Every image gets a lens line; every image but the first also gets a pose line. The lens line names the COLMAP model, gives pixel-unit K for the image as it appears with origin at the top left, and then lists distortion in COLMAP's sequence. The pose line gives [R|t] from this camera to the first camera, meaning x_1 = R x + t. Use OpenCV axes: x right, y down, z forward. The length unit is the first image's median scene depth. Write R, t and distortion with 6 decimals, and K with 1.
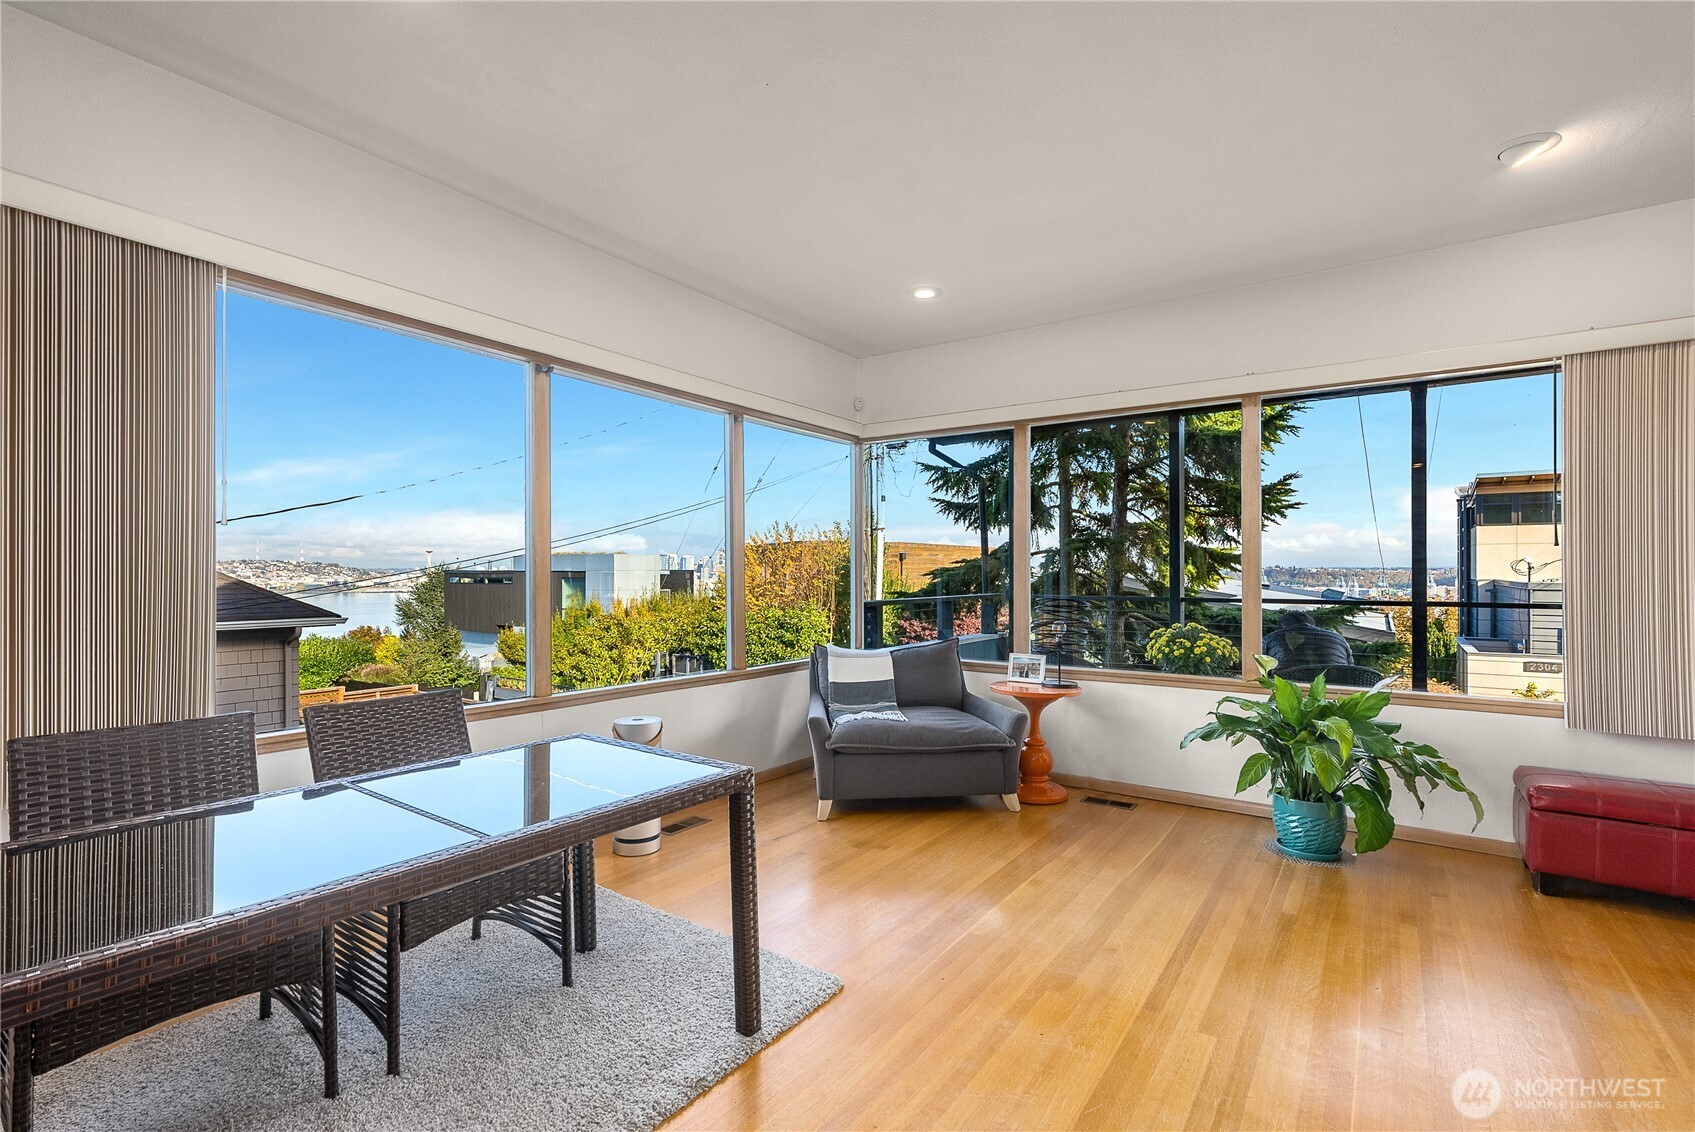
lens RADIAL K [[756.9, 0, 851.0], [0, 756.9, 573.1], [0, 0, 1]] dist [-0.002399, 0.002313]
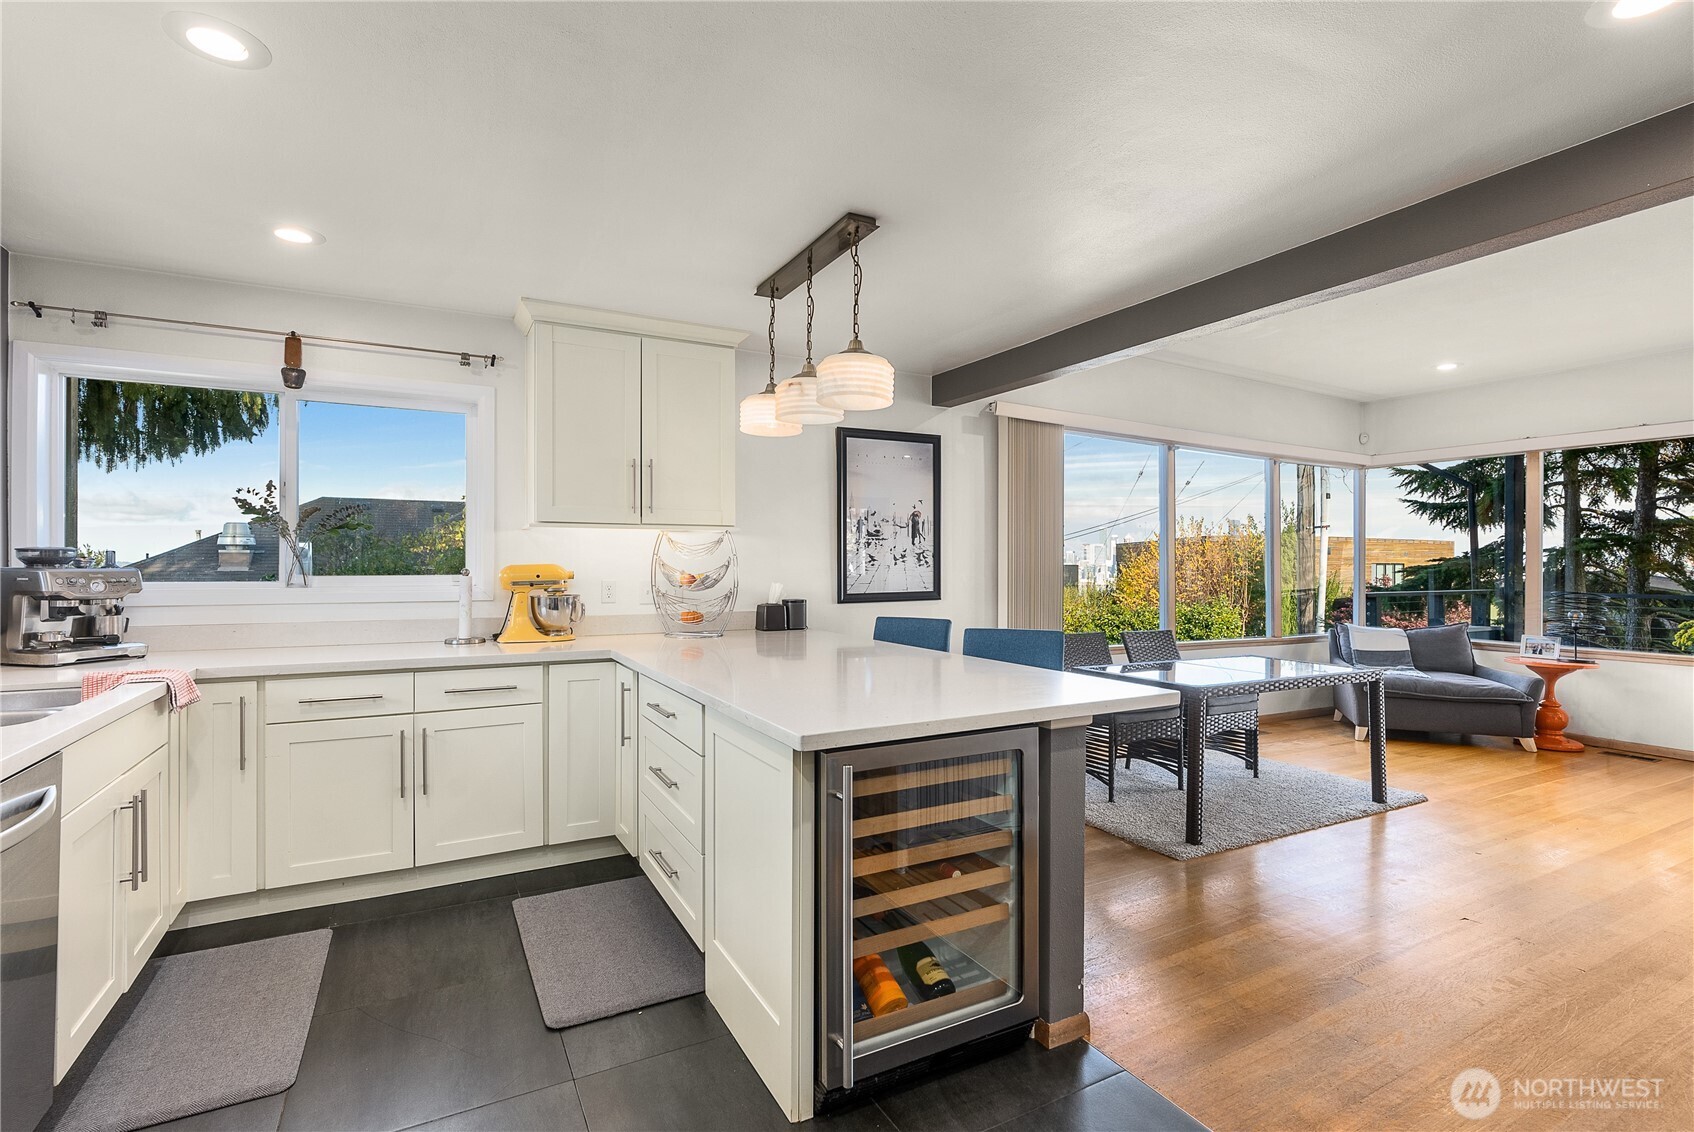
lens RADIAL K [[756.5, 0, 860.4], [0, 756.5, 565.3], [0, 0, 1]] dist [-0.002399, 0.002313]
pose [[0.892529, 0.003853, -0.450973, -0.109865], [-0.005380, 0.999983, -0.002105, -0.001055], [0.450958, 0.004305, 0.892535, -0.331092]]
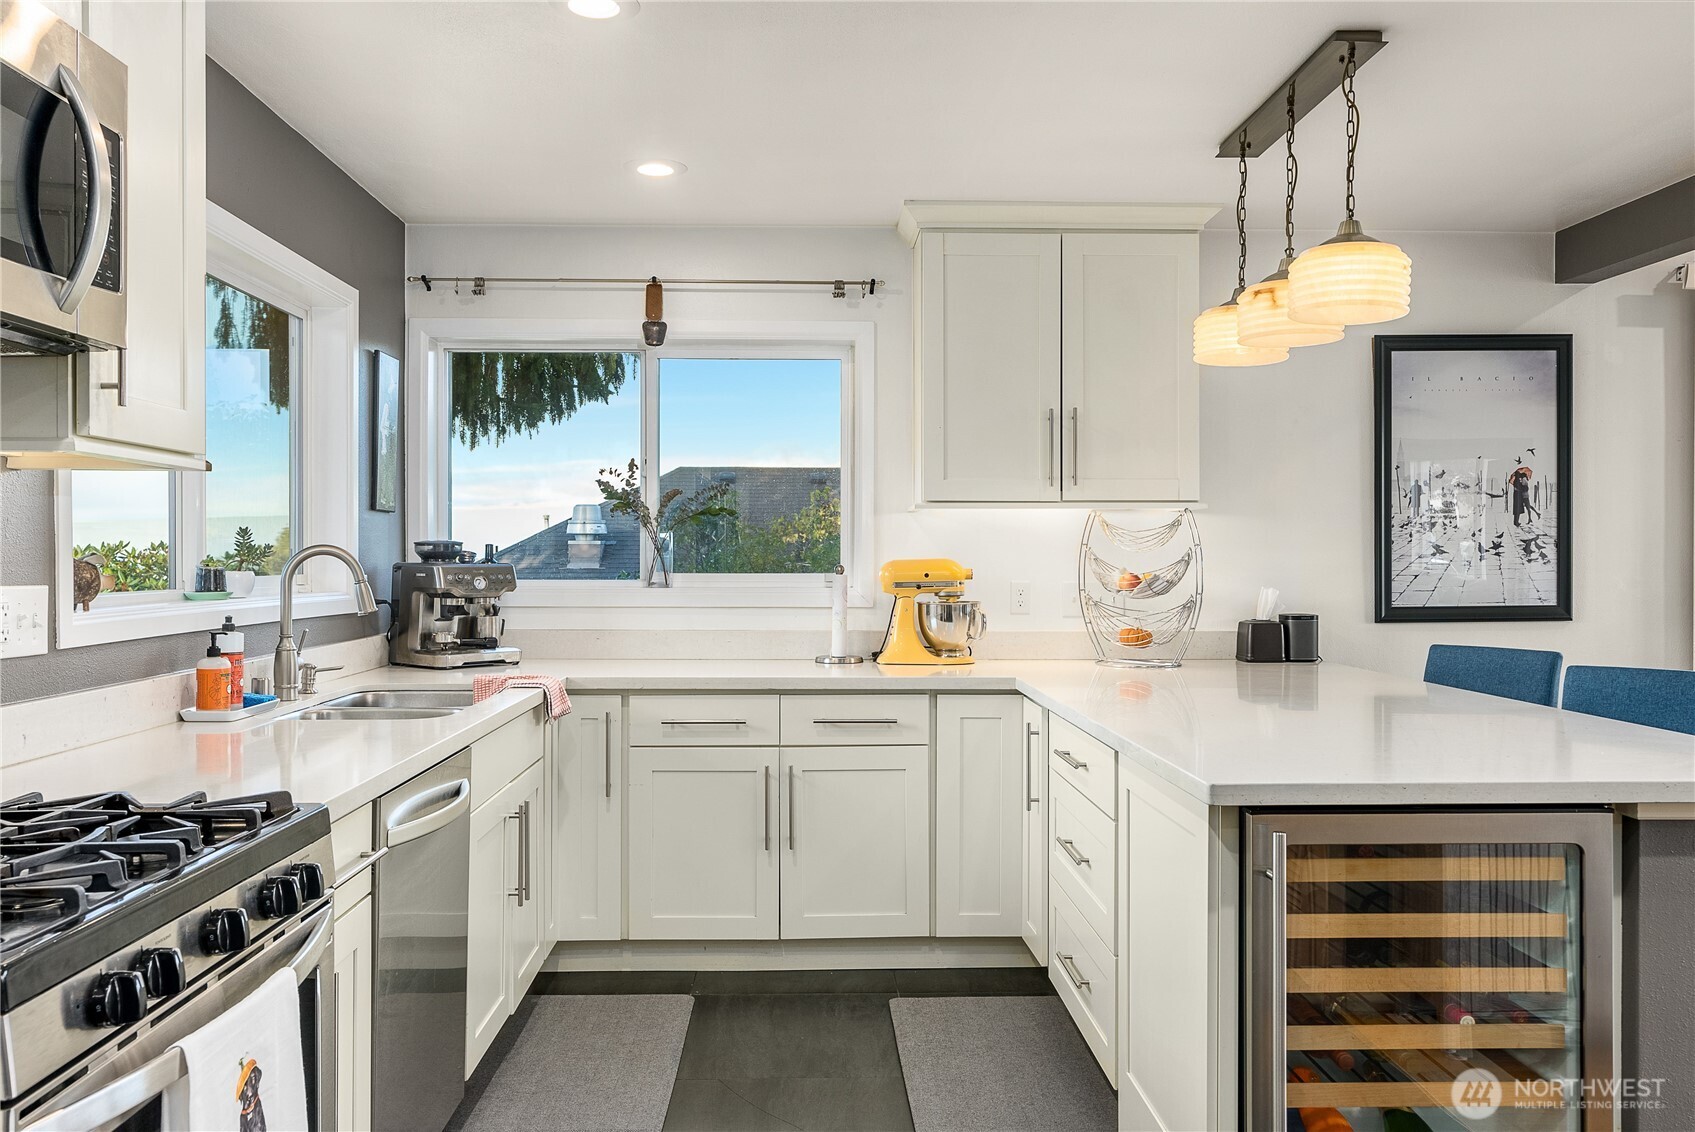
lens RADIAL K [[1287.4, 0, 898.4], [0, 1287.4, 568.4], [0, 0, 1]] dist [-0.005051, 0.013779]
pose [[0.606302, 0.008412, -0.795190, -0.048292], [-0.005959, 0.999964, 0.006035, -0.000807], [0.795212, 0.001079, 0.606331, -0.364547]]
